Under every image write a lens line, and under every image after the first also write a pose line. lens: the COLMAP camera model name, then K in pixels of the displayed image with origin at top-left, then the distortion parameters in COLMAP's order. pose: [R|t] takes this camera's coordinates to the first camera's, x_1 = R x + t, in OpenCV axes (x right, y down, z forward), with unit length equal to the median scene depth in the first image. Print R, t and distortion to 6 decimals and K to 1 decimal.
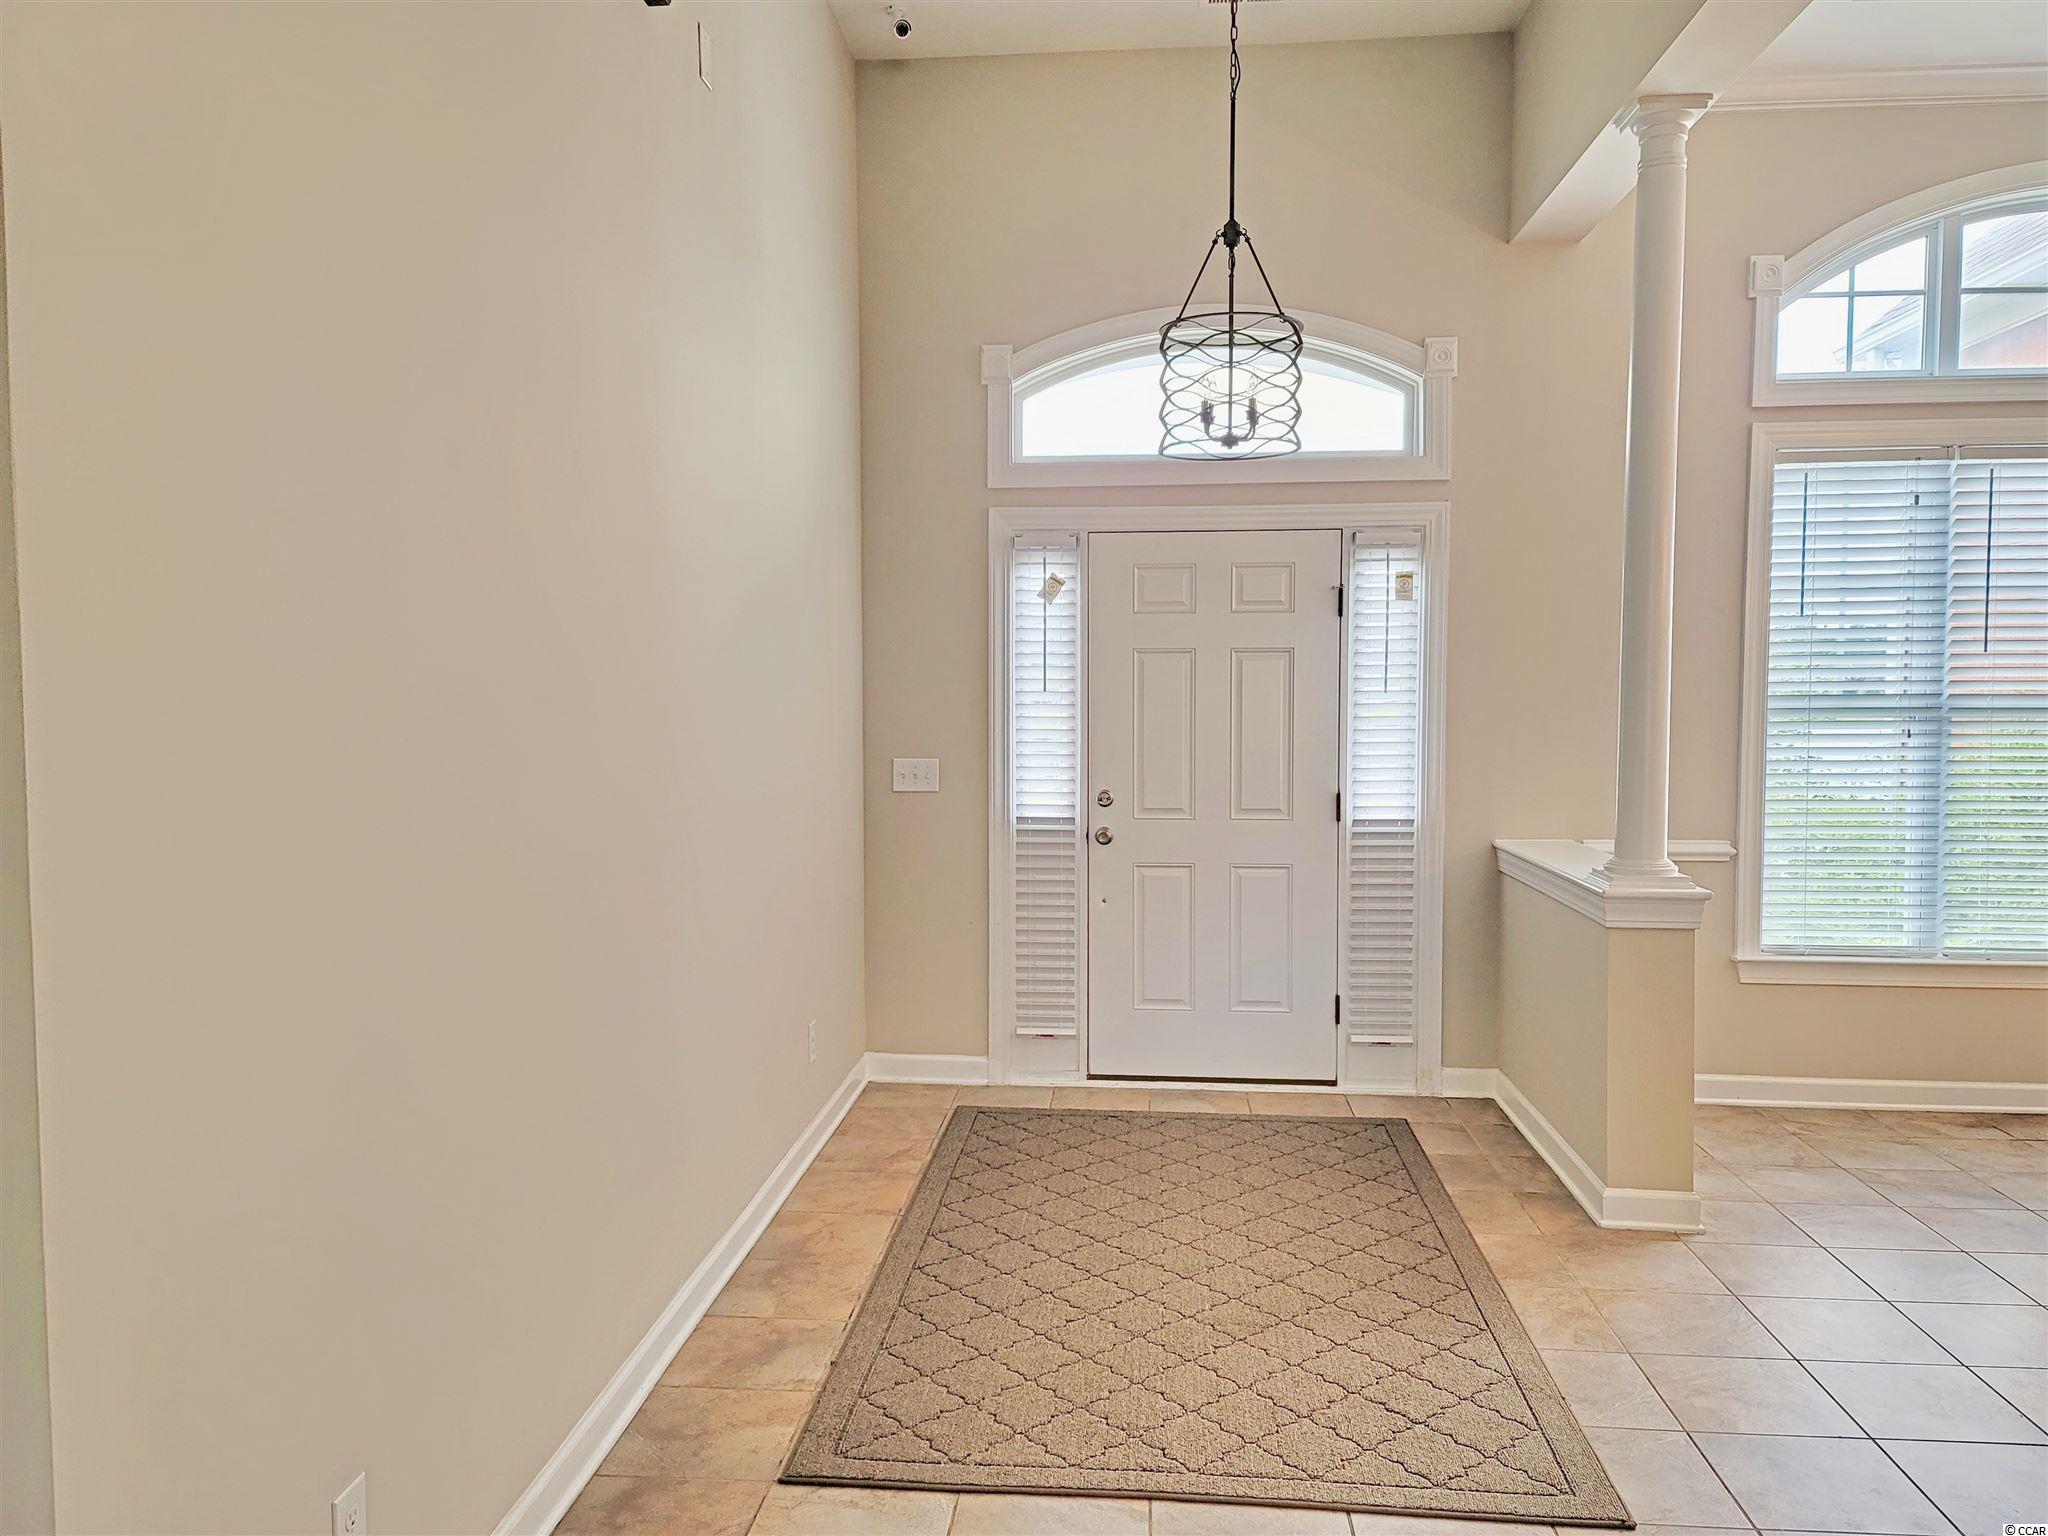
lens RADIAL K [[1508.6, 0, 1025.6], [0, 1508.6, 772.1], [0, 0, 1]] dist [0.069788, -0.051759]
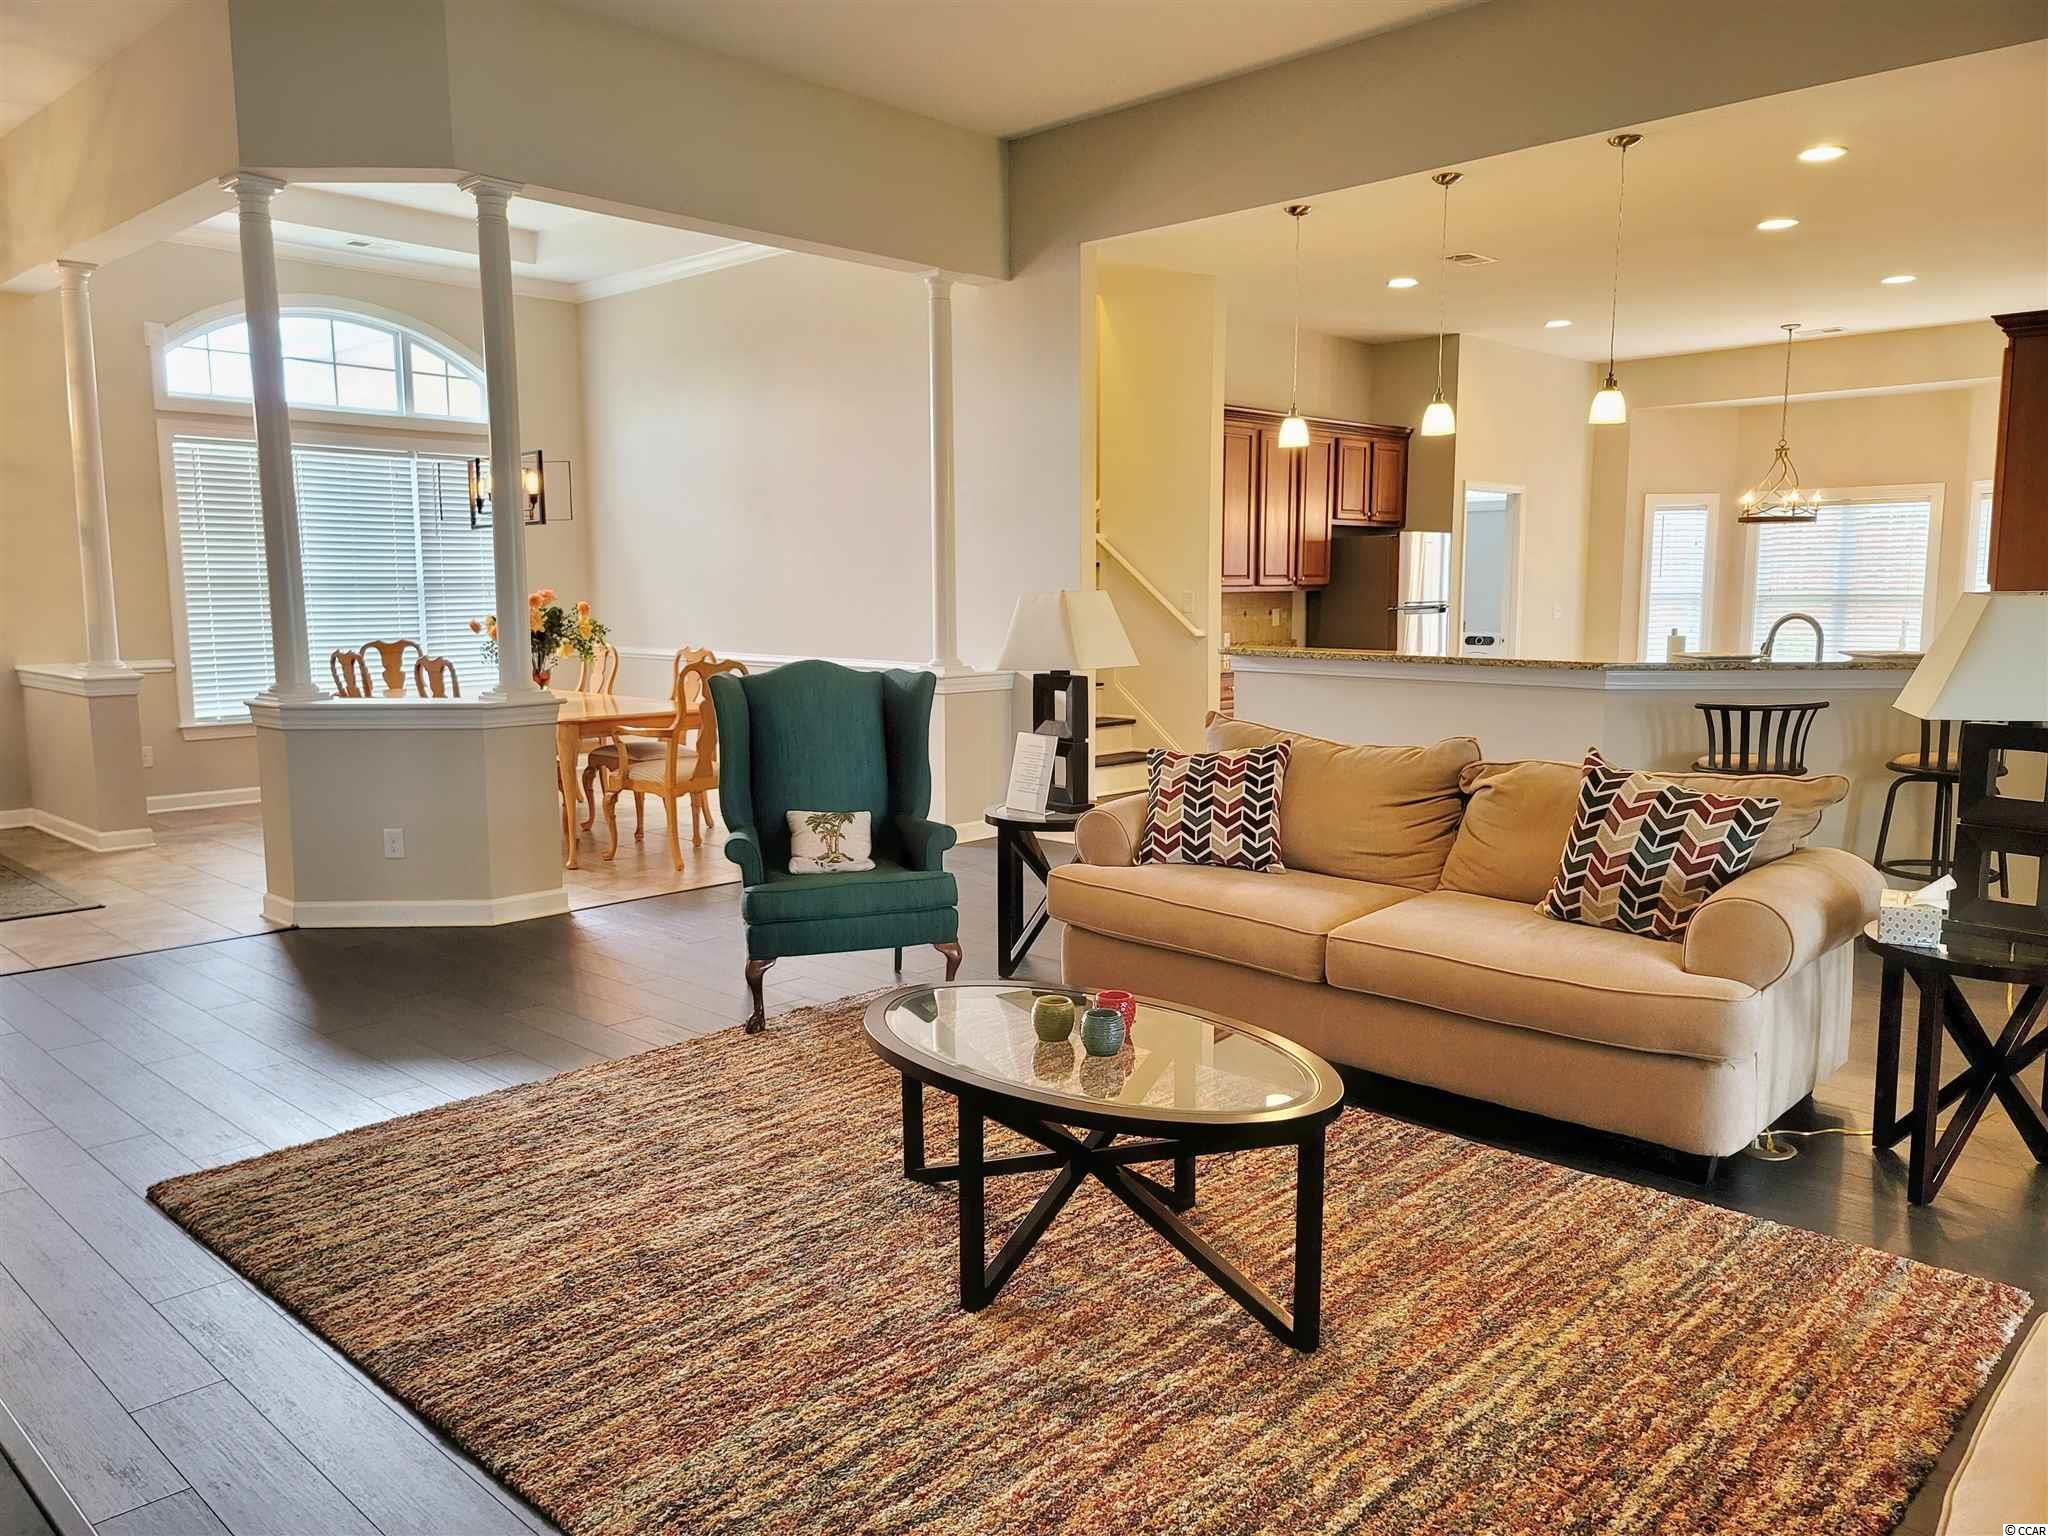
lens RADIAL K [[1508.6, 0, 1035.9], [0, 1508.6, 774.6], [0, 0, 1]] dist [0.069788, -0.051759]
pose [[0.635884, -0.096430, 0.765737, -0.260418], [0.061124, 0.995340, 0.074585, 0.102612], [-0.769361, -0.000622, 0.638814, -0.863651]]
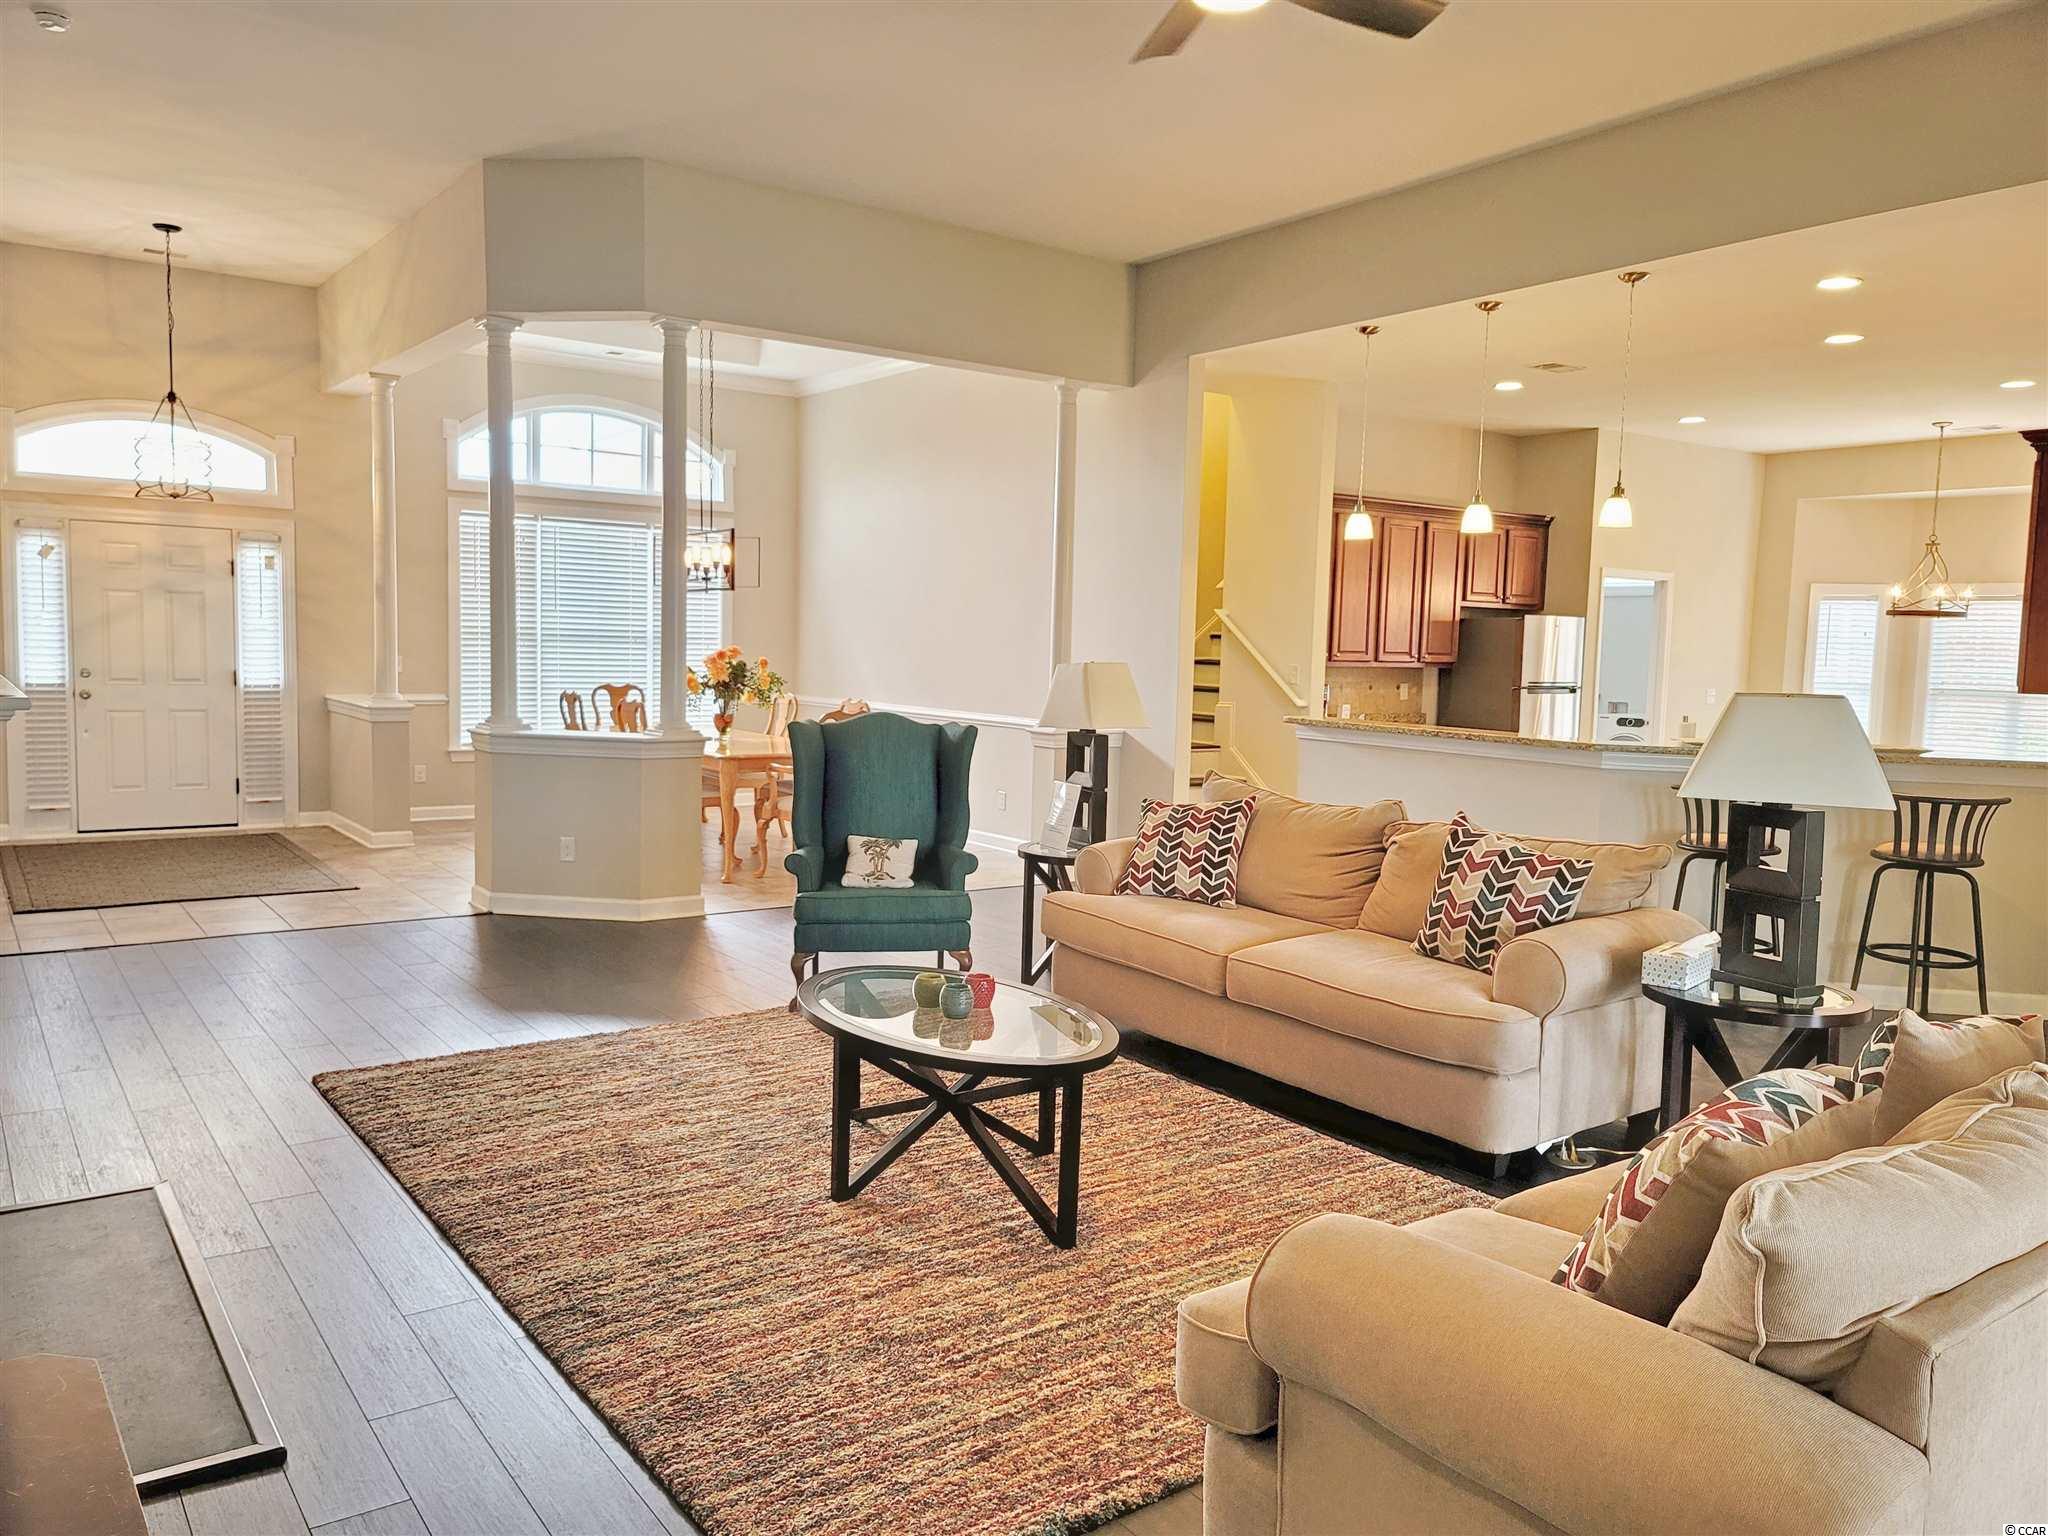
lens RADIAL K [[1508.6, 0, 1039.4], [0, 1508.6, 766.6], [0, 0, 1]] dist [0.069788, -0.051759]
pose [[0.763428, -0.029353, 0.645225, -0.264097], [0.019722, 0.999560, 0.022138, 0.111702], [-0.645591, -0.004176, 0.763672, -1.110938]]
